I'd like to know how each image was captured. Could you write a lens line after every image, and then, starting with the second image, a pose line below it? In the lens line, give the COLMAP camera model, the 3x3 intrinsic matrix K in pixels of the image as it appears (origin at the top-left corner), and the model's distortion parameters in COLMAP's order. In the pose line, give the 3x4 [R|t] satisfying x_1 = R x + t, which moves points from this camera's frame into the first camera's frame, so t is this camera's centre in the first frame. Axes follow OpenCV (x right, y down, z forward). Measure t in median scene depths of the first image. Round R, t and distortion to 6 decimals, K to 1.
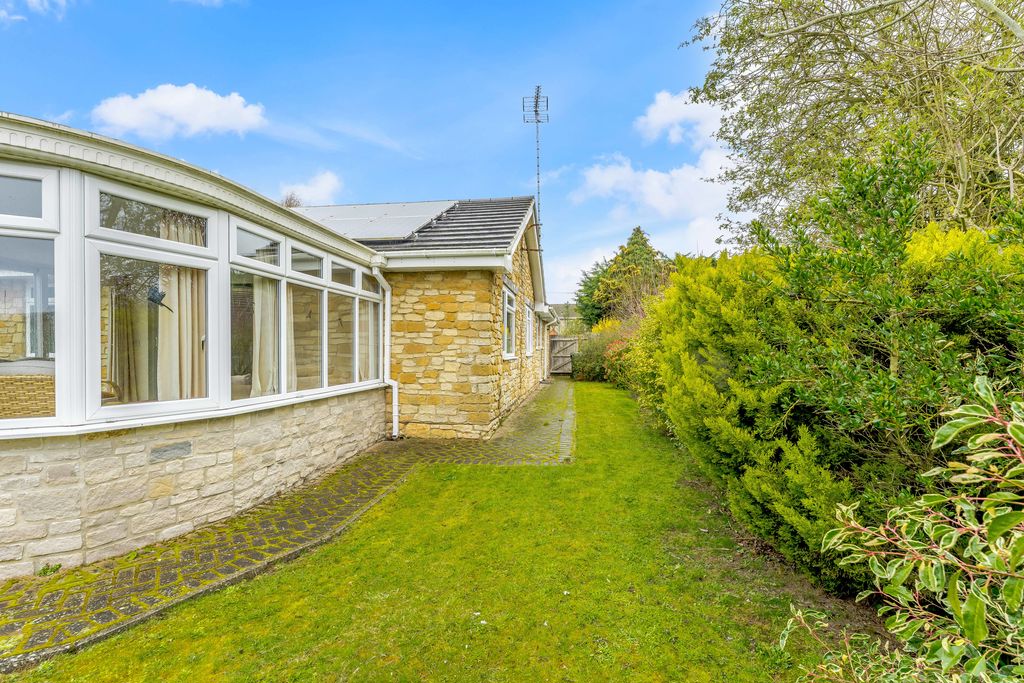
lens RADIAL K [[479.7, 0, 512.5], [0, 479.7, 346.8], [0, 0, 1]] dist [0.001158, -0.000846]
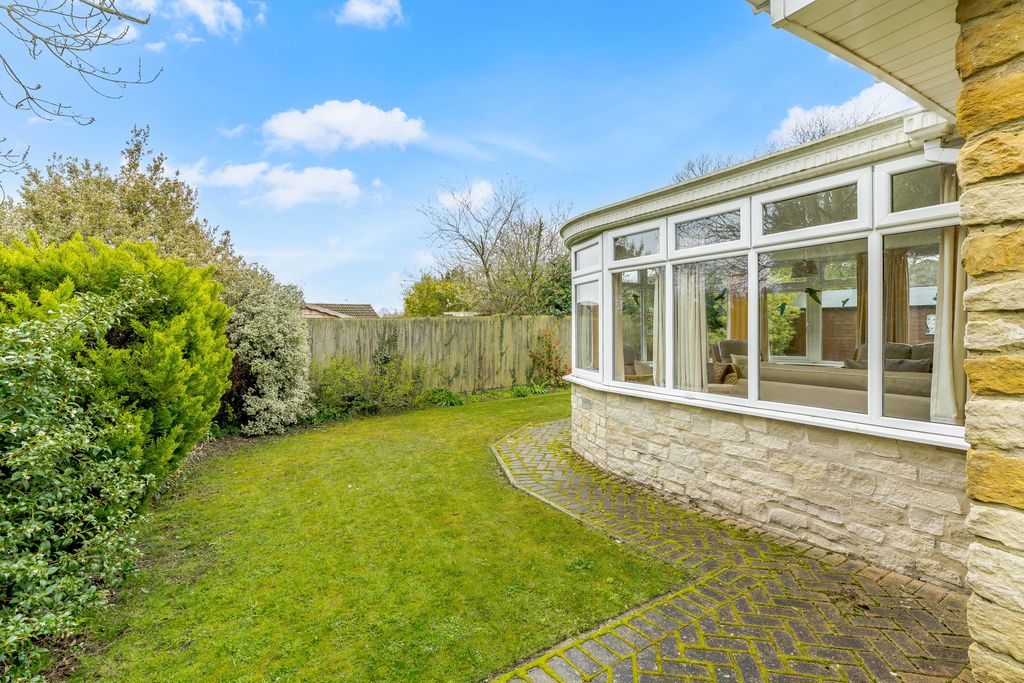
lens RADIAL K [[479.7, 0, 511.6], [0, 479.7, 333.8], [0, 0, 1]] dist [0.001158, -0.000846]
pose [[-0.767254, 0.011831, -0.641234, 0.329954], [0.003065, 0.999886, 0.014781, -0.020739], [0.641336, 0.009375, -0.767203, 1.462784]]
